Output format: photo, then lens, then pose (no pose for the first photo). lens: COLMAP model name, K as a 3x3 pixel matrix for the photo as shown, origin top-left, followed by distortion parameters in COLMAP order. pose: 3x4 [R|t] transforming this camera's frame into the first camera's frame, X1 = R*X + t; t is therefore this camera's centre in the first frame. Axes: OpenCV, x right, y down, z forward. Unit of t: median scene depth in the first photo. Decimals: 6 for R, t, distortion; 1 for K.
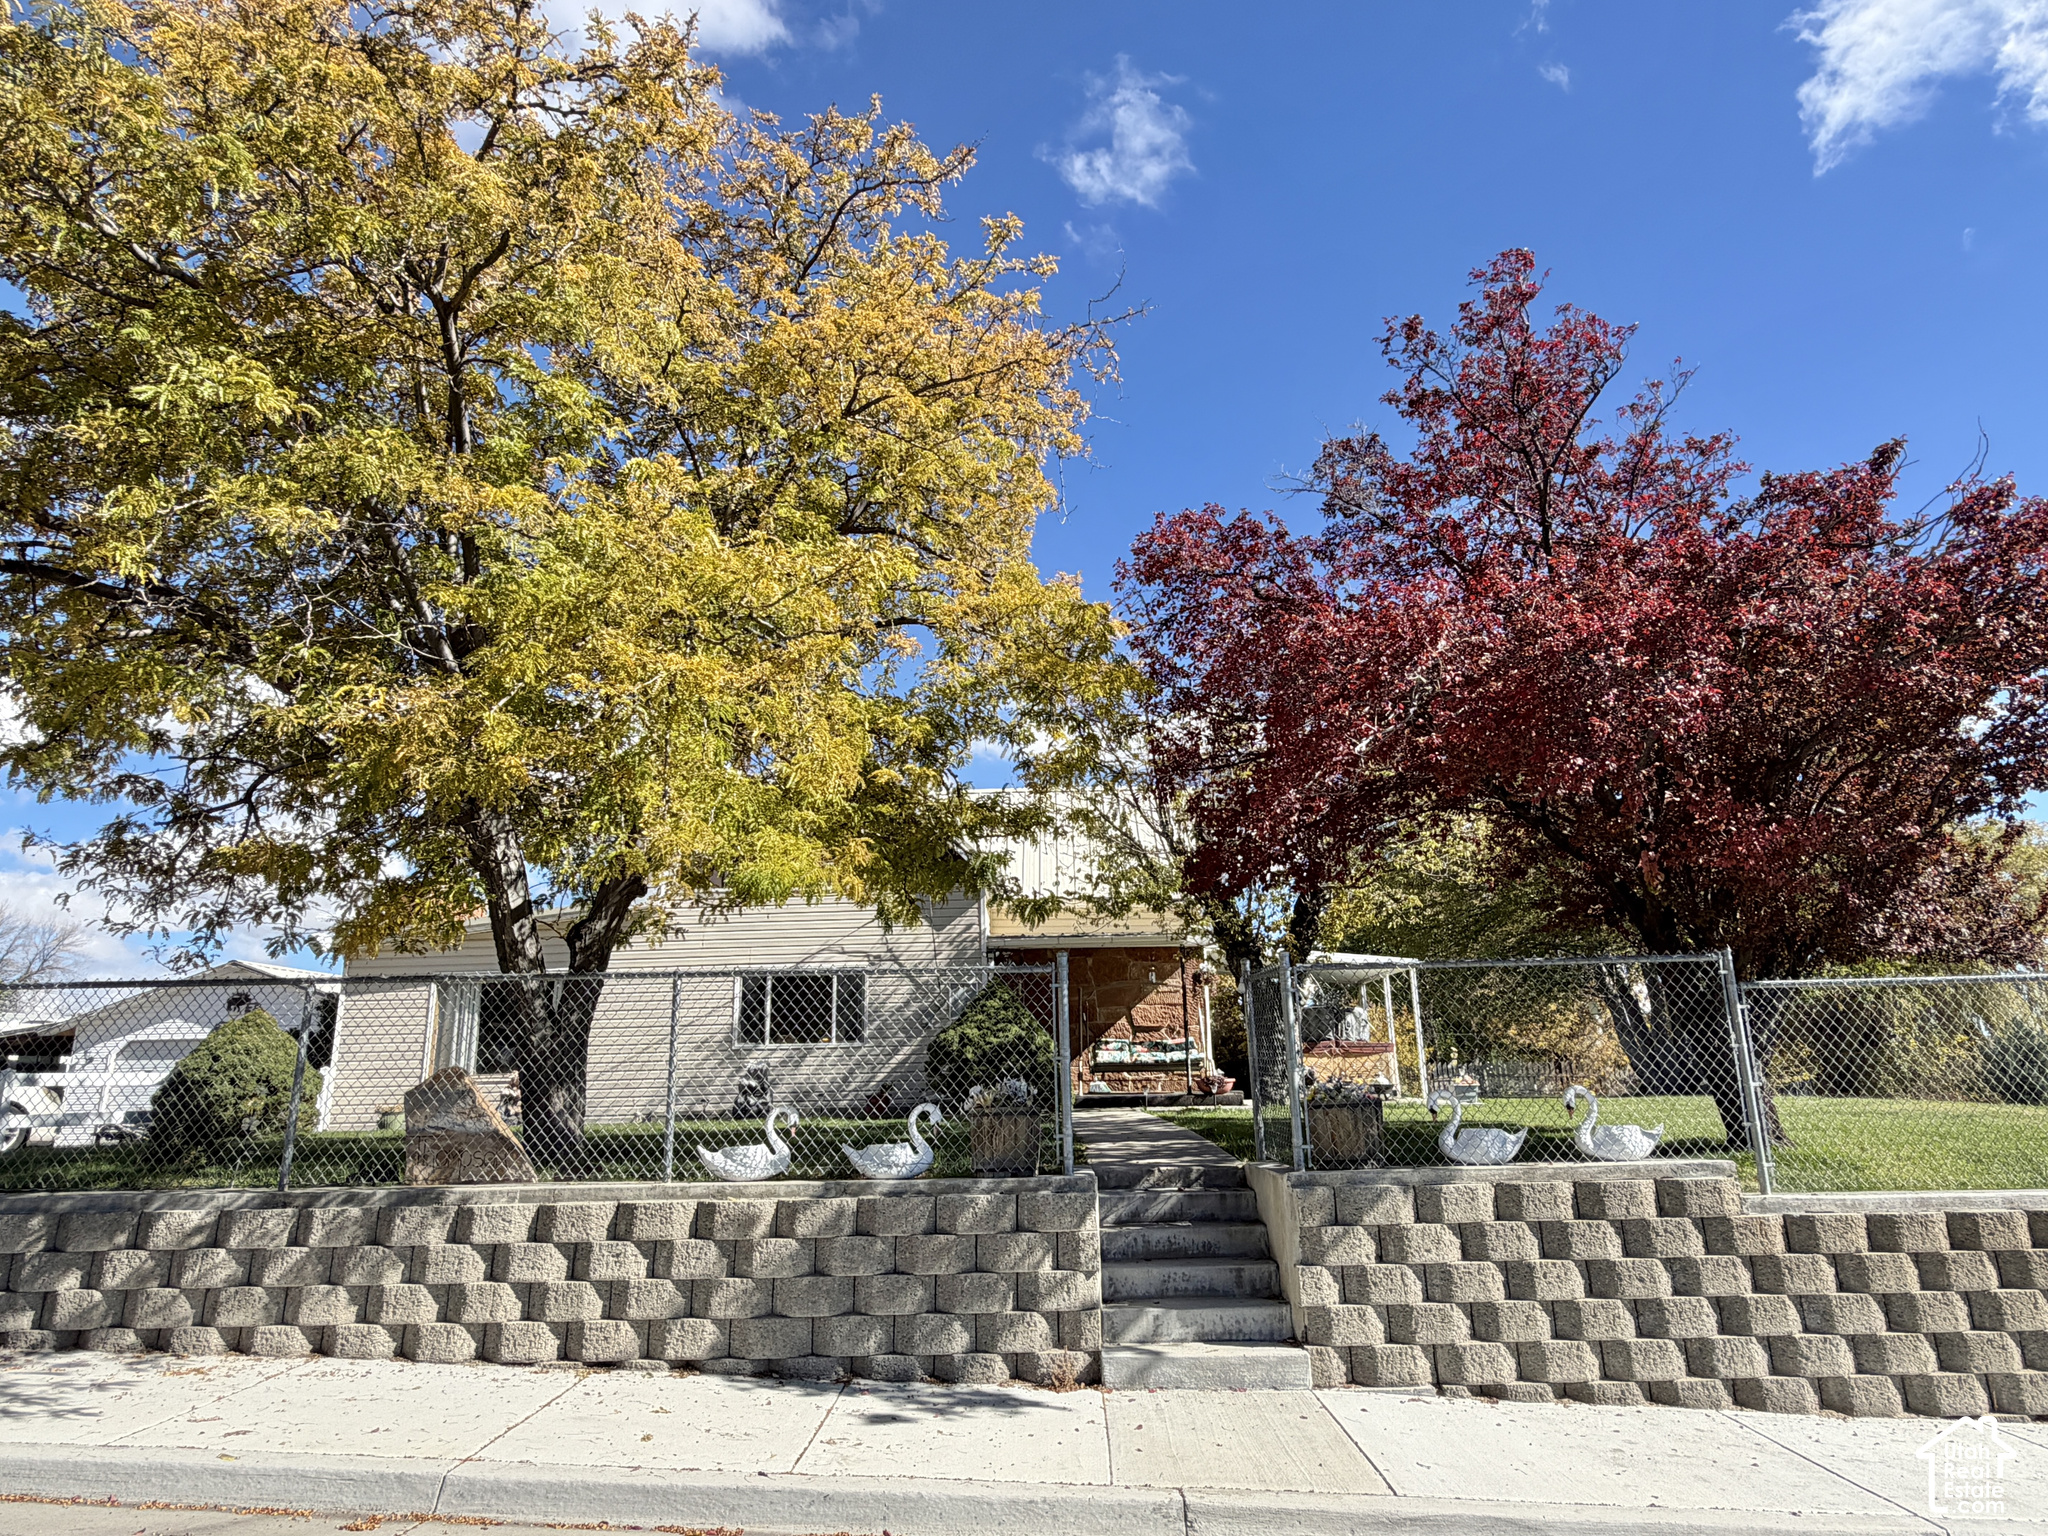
lens RADIAL K [[1185.4, 0, 1025.3], [0, 1185.4, 763.9], [0, 0, 1]] dist [0.000955, -0.000174]
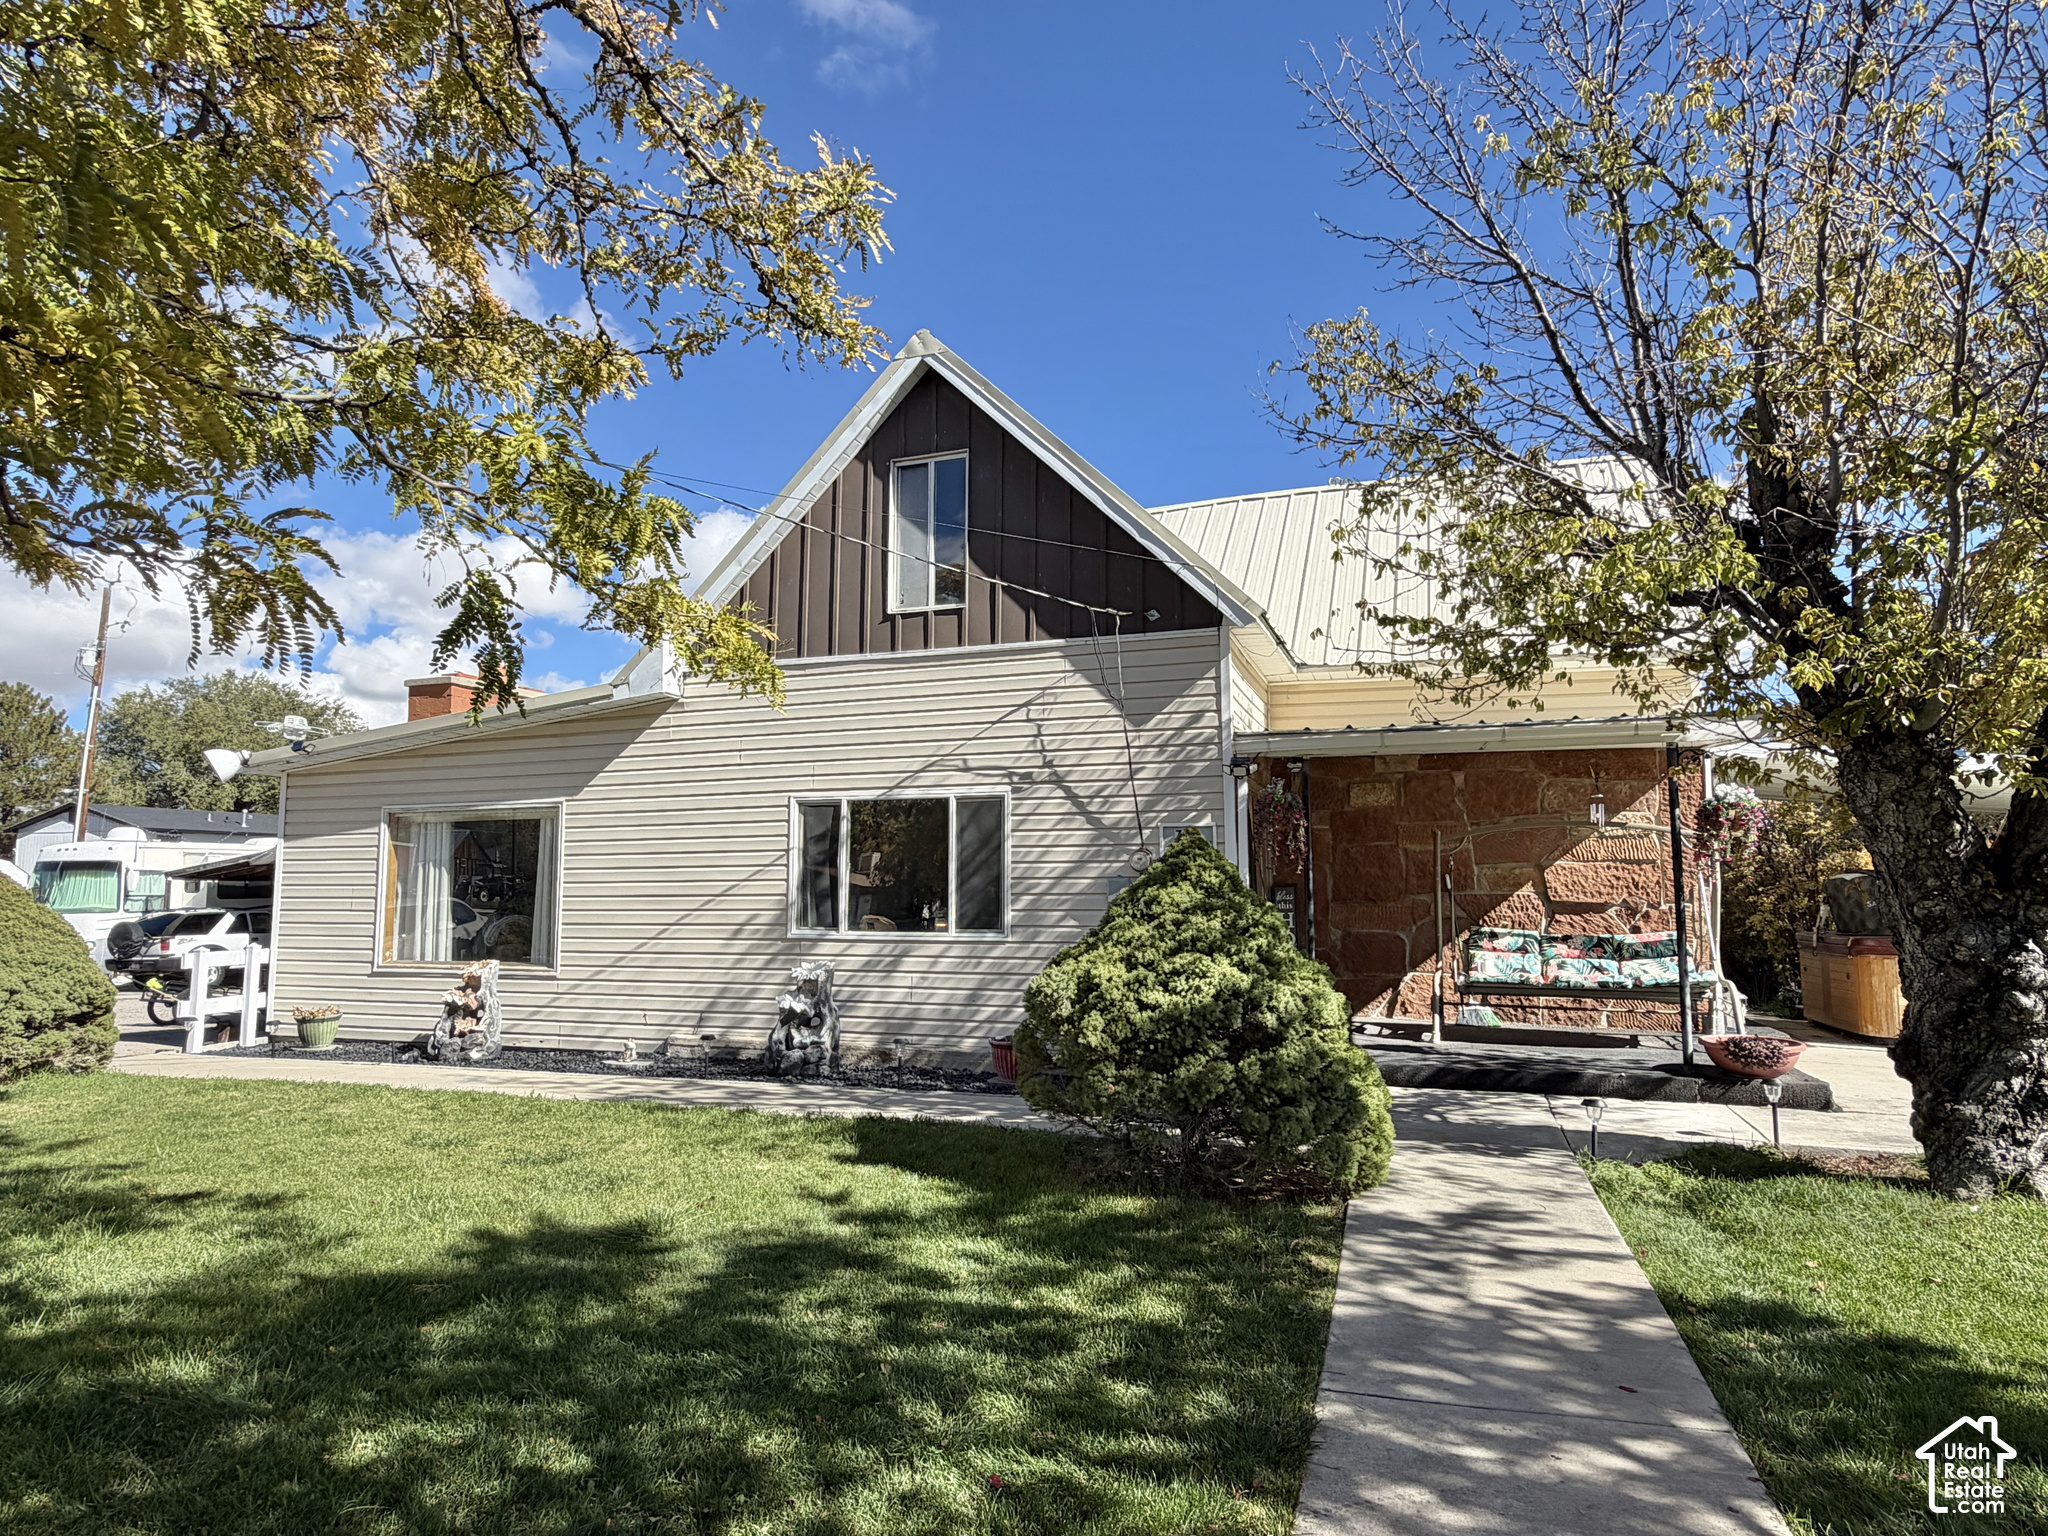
lens RADIAL K [[1185.4, 0, 1013.7], [0, 1185.4, 762.5], [0, 0, 1]] dist [0.000955, -0.000174]
pose [[0.948209, -0.016168, -0.317235, 0.039096], [0.066038, 0.986916, 0.147089, 0.078901], [0.310706, -0.160421, 0.936871, 0.506535]]
